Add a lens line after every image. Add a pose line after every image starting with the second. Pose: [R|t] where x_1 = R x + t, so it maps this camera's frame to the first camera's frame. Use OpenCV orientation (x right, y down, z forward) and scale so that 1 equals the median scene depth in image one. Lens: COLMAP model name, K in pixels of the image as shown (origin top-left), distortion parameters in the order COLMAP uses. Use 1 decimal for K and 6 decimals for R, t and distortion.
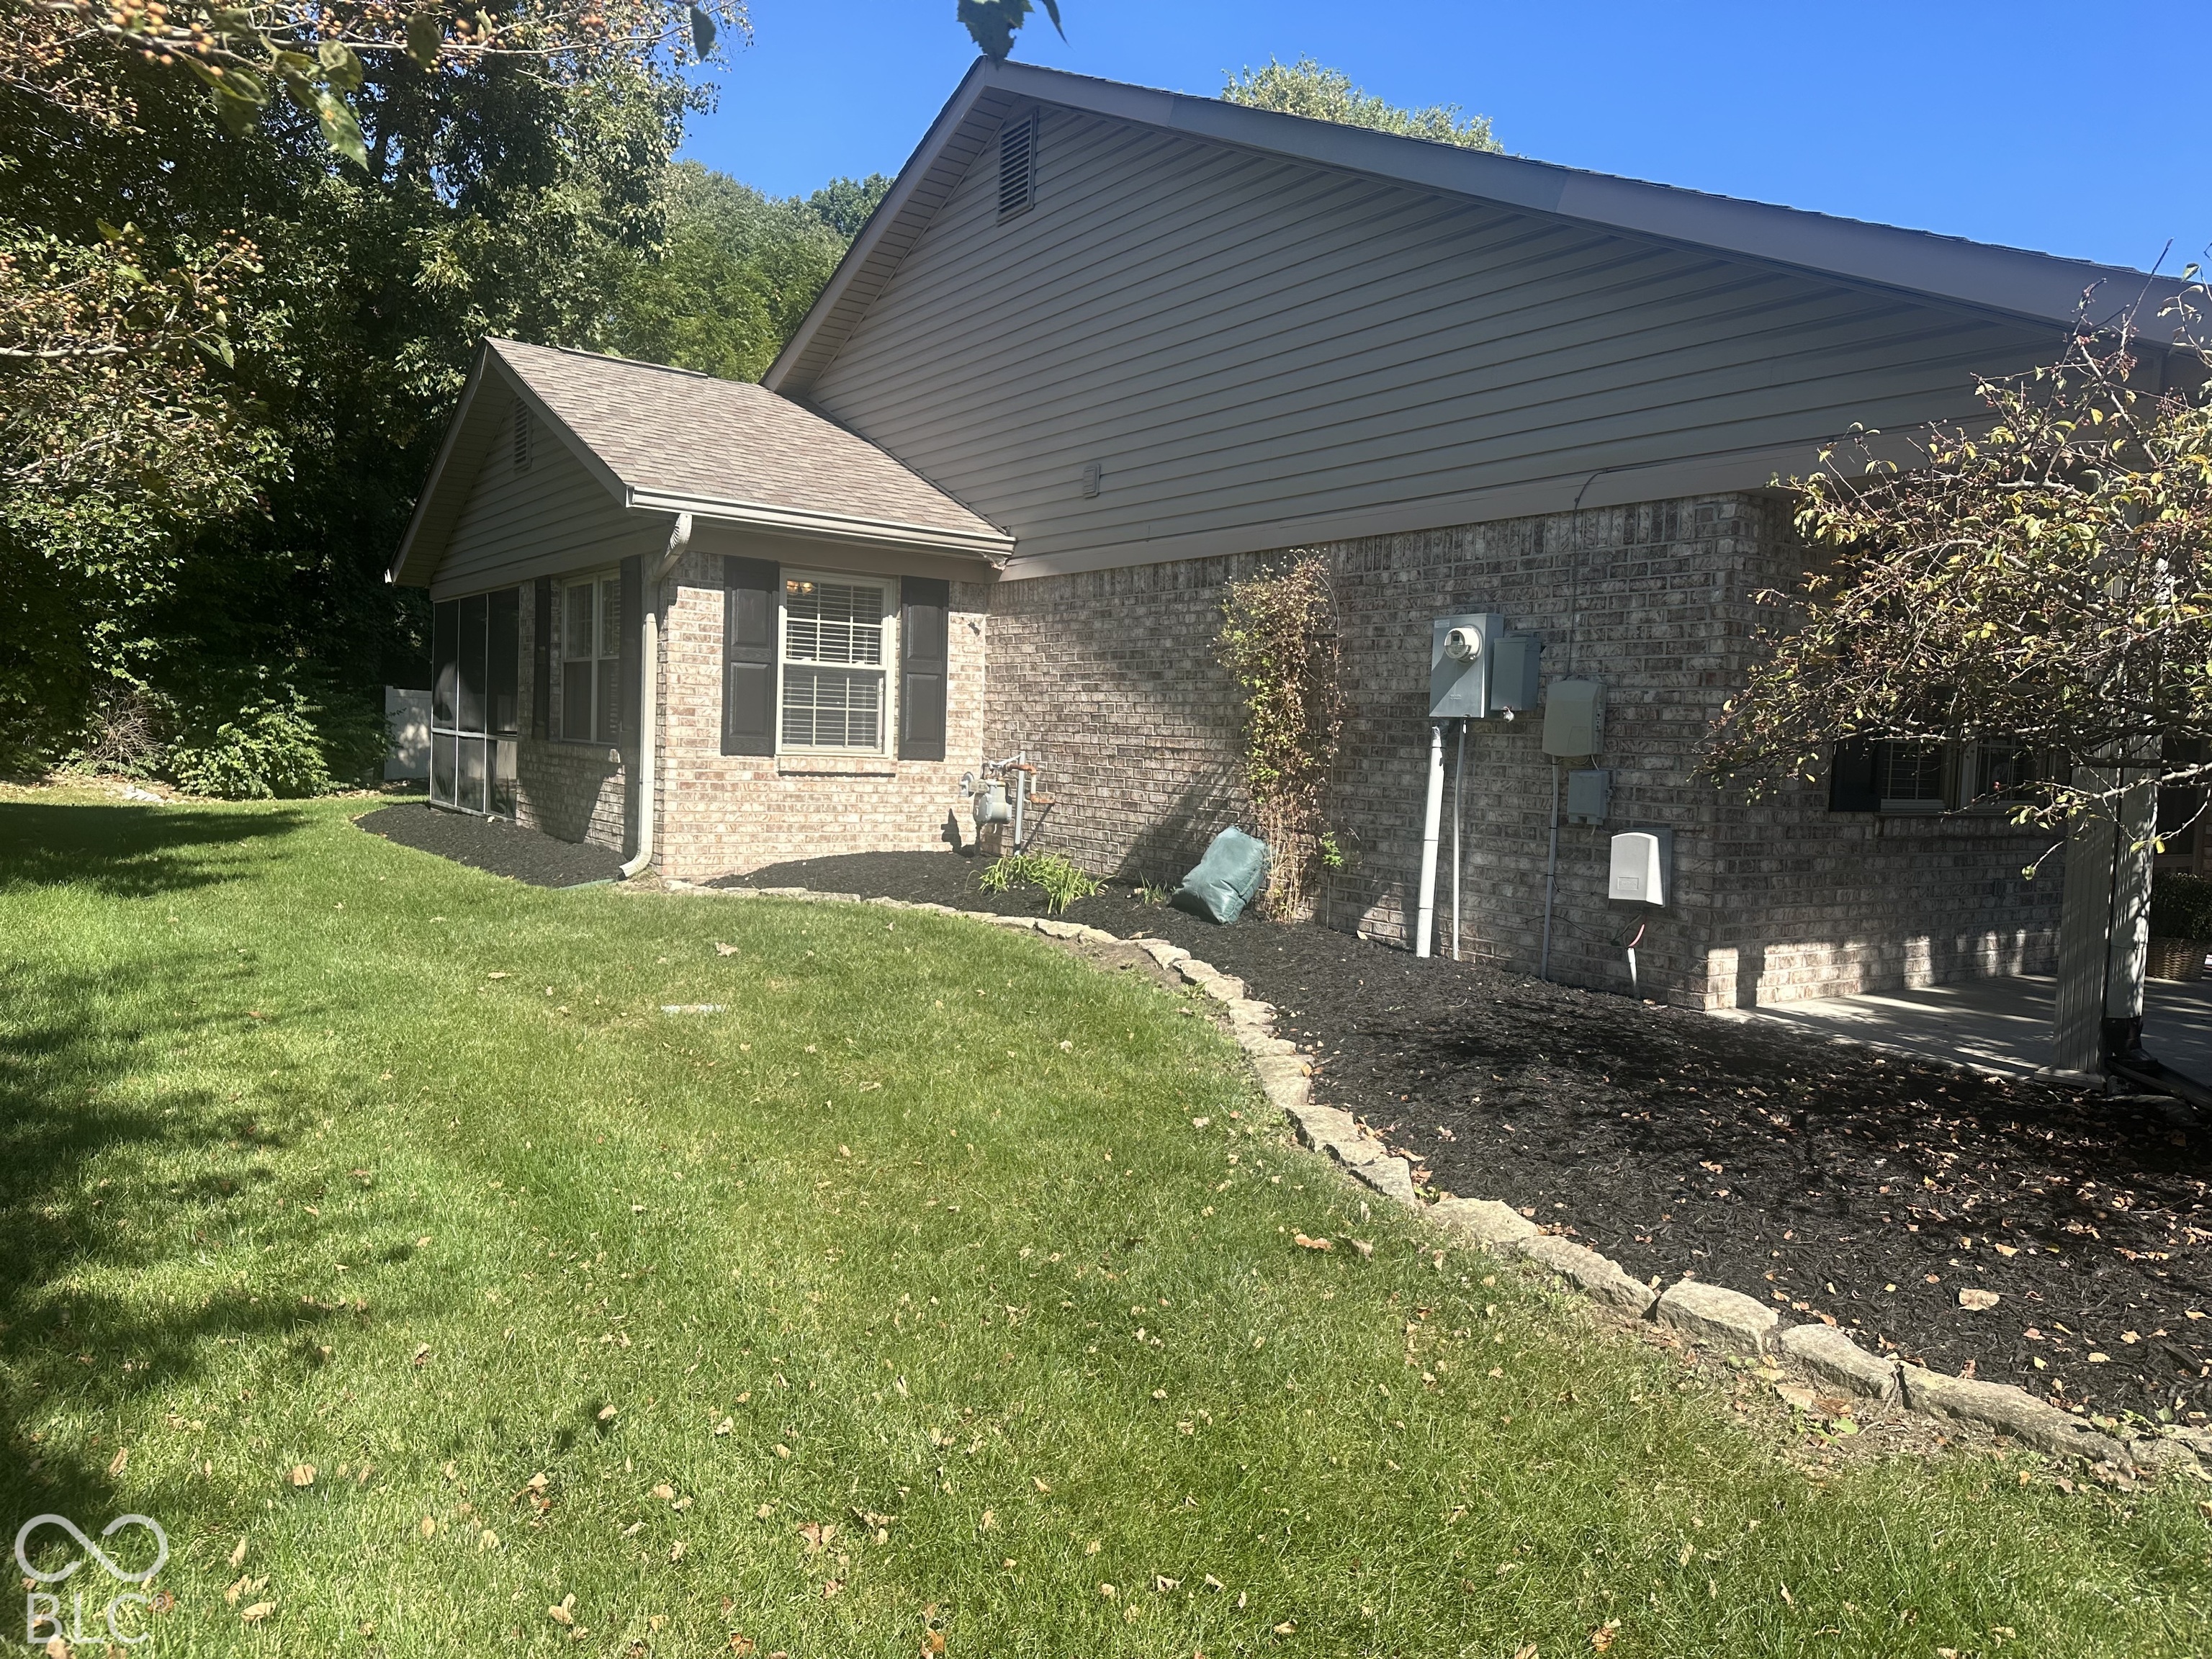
lens RADIAL K [[1548.4, 0, 1099.8], [0, 1548.4, 767.8], [0, 0, 1]] dist [0.075184, -0.128094]
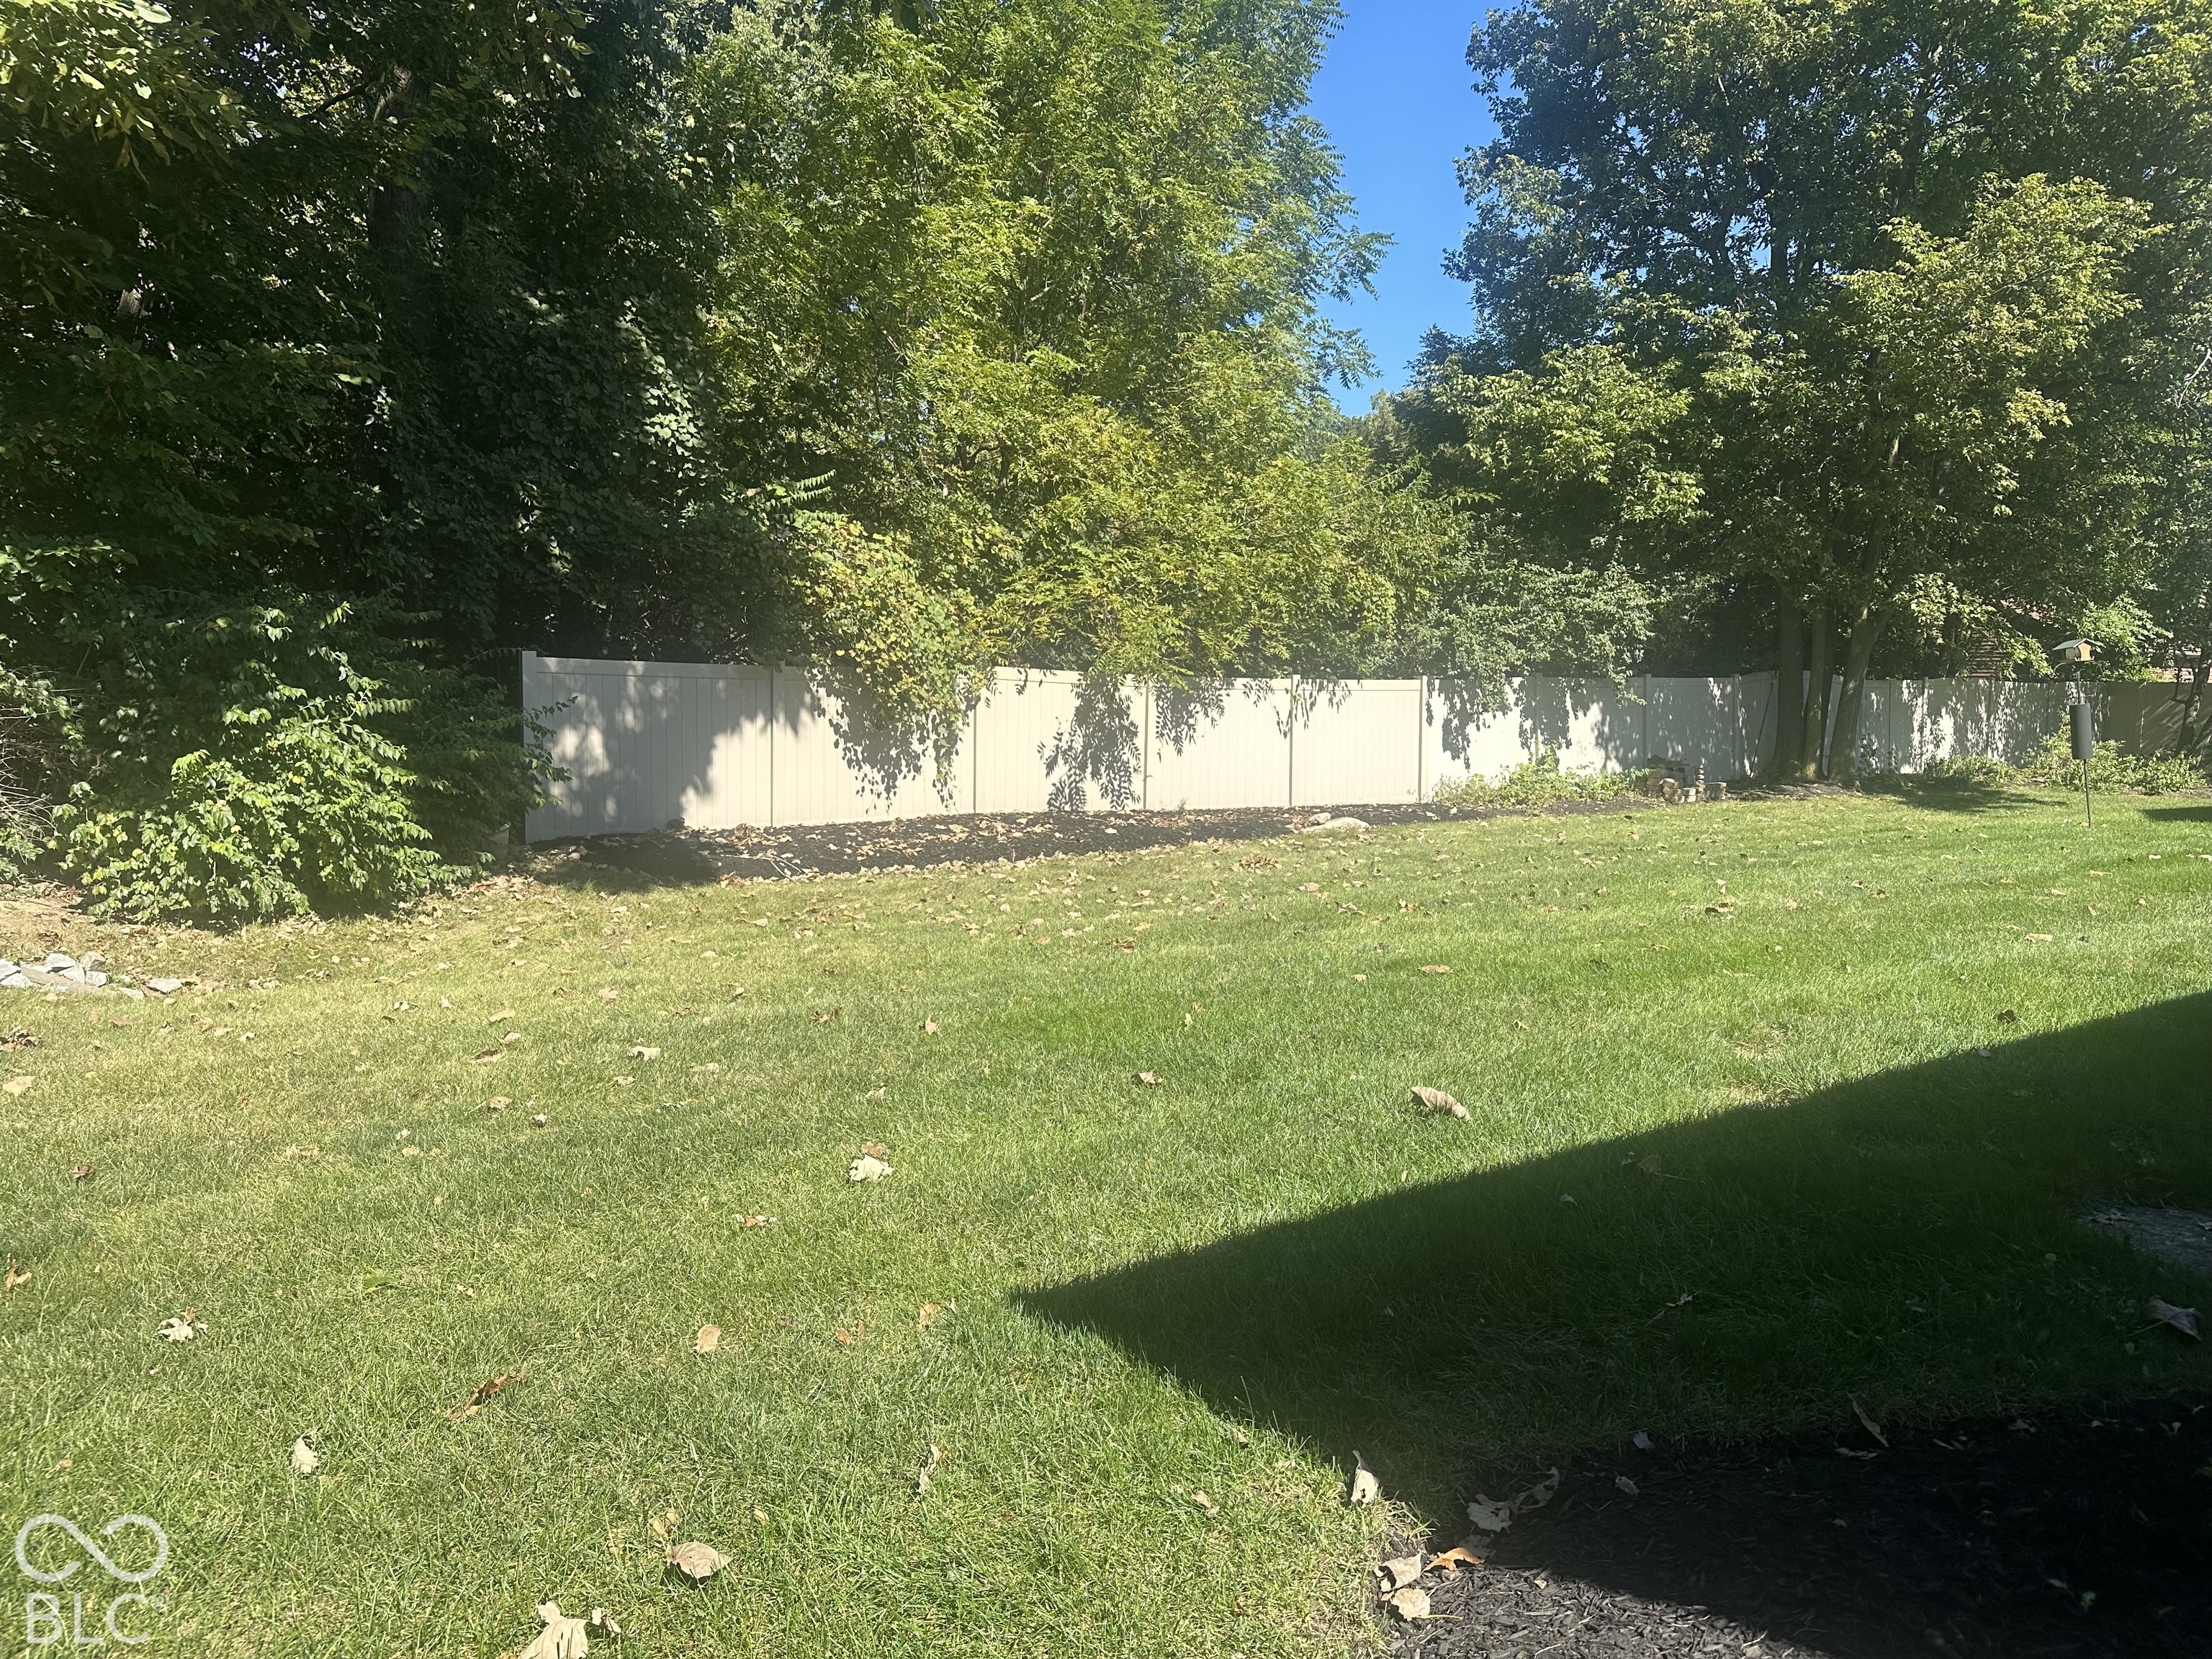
lens RADIAL K [[1564.0, 0, 1110.7], [0, 1564.0, 787.0], [0, 0, 1]] dist [0.071315, -0.120744]
pose [[0.999629, -0.024037, 0.012789, -0.772799], [0.023457, 0.998769, 0.043706, -0.075064], [-0.013824, -0.043390, 0.998963, 1.393622]]
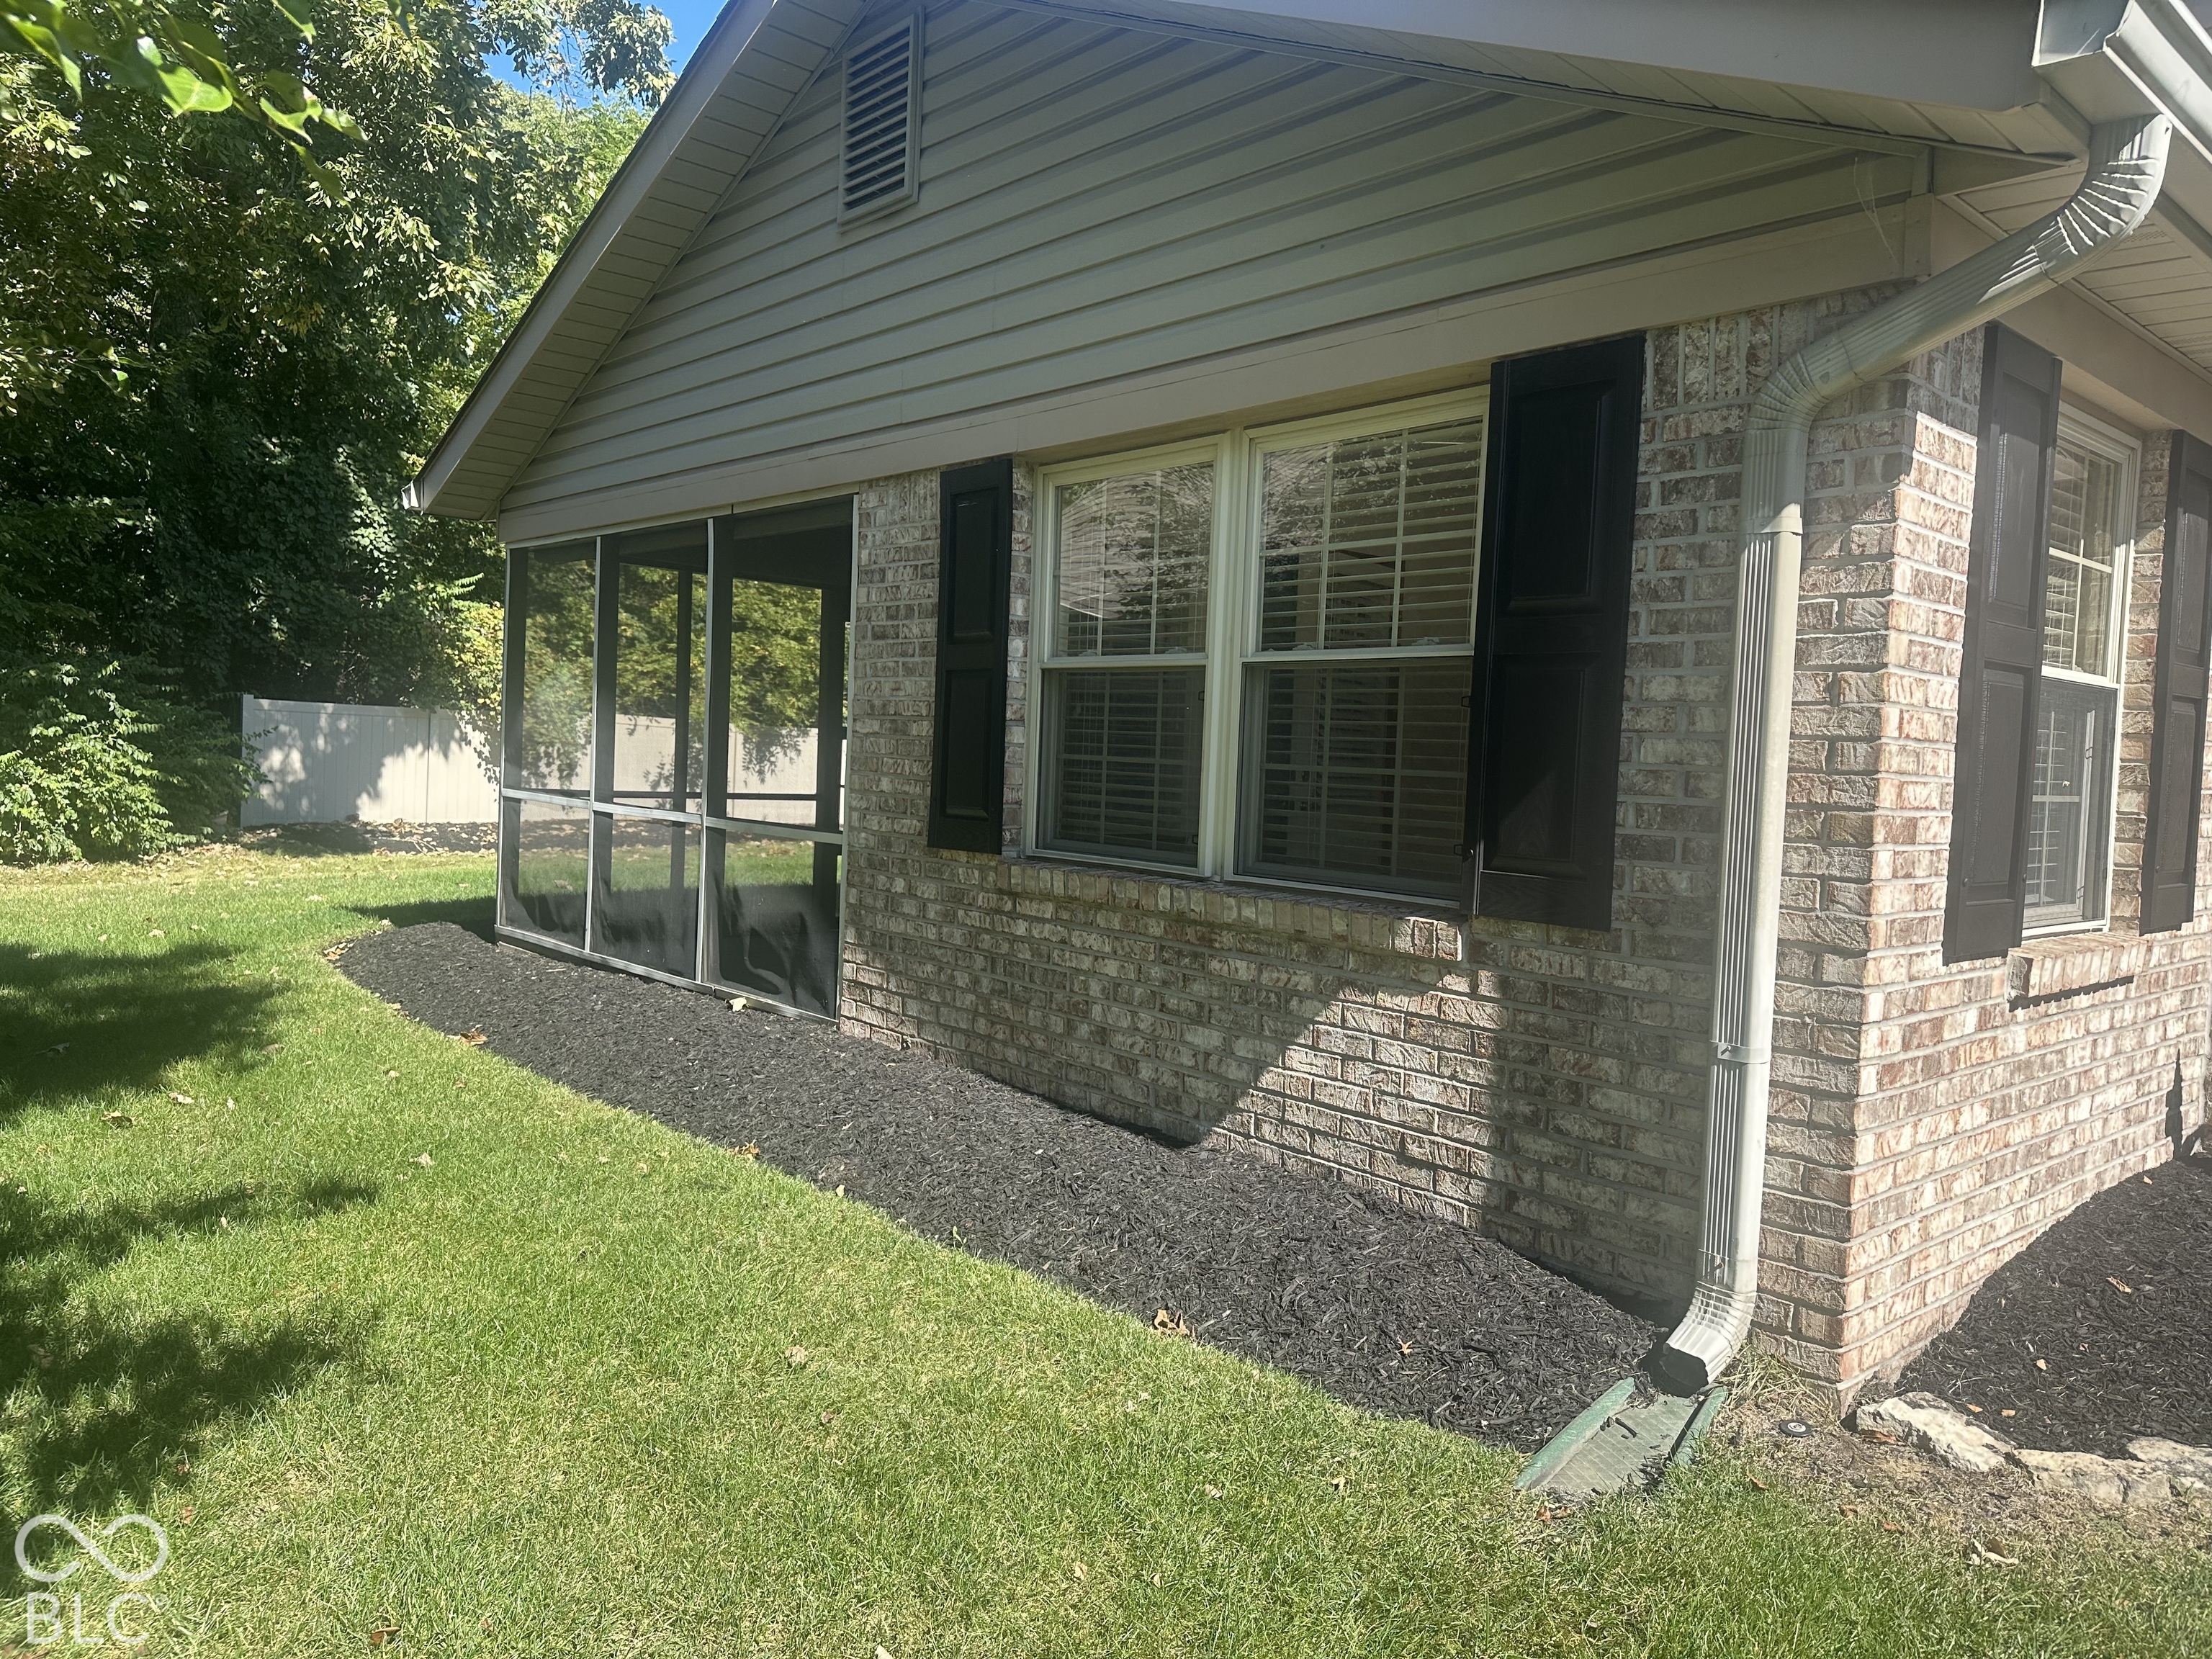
lens RADIAL K [[1574.2, 0, 1107.2], [0, 1574.2, 783.1], [0, 0, 1]] dist [0.008205, -0.001473]
pose [[0.992339, 0.000044, 0.123542, -0.429105], [-0.000691, 0.999986, 0.005197, -0.044767], [-0.123540, -0.005242, 0.992326, 0.664773]]
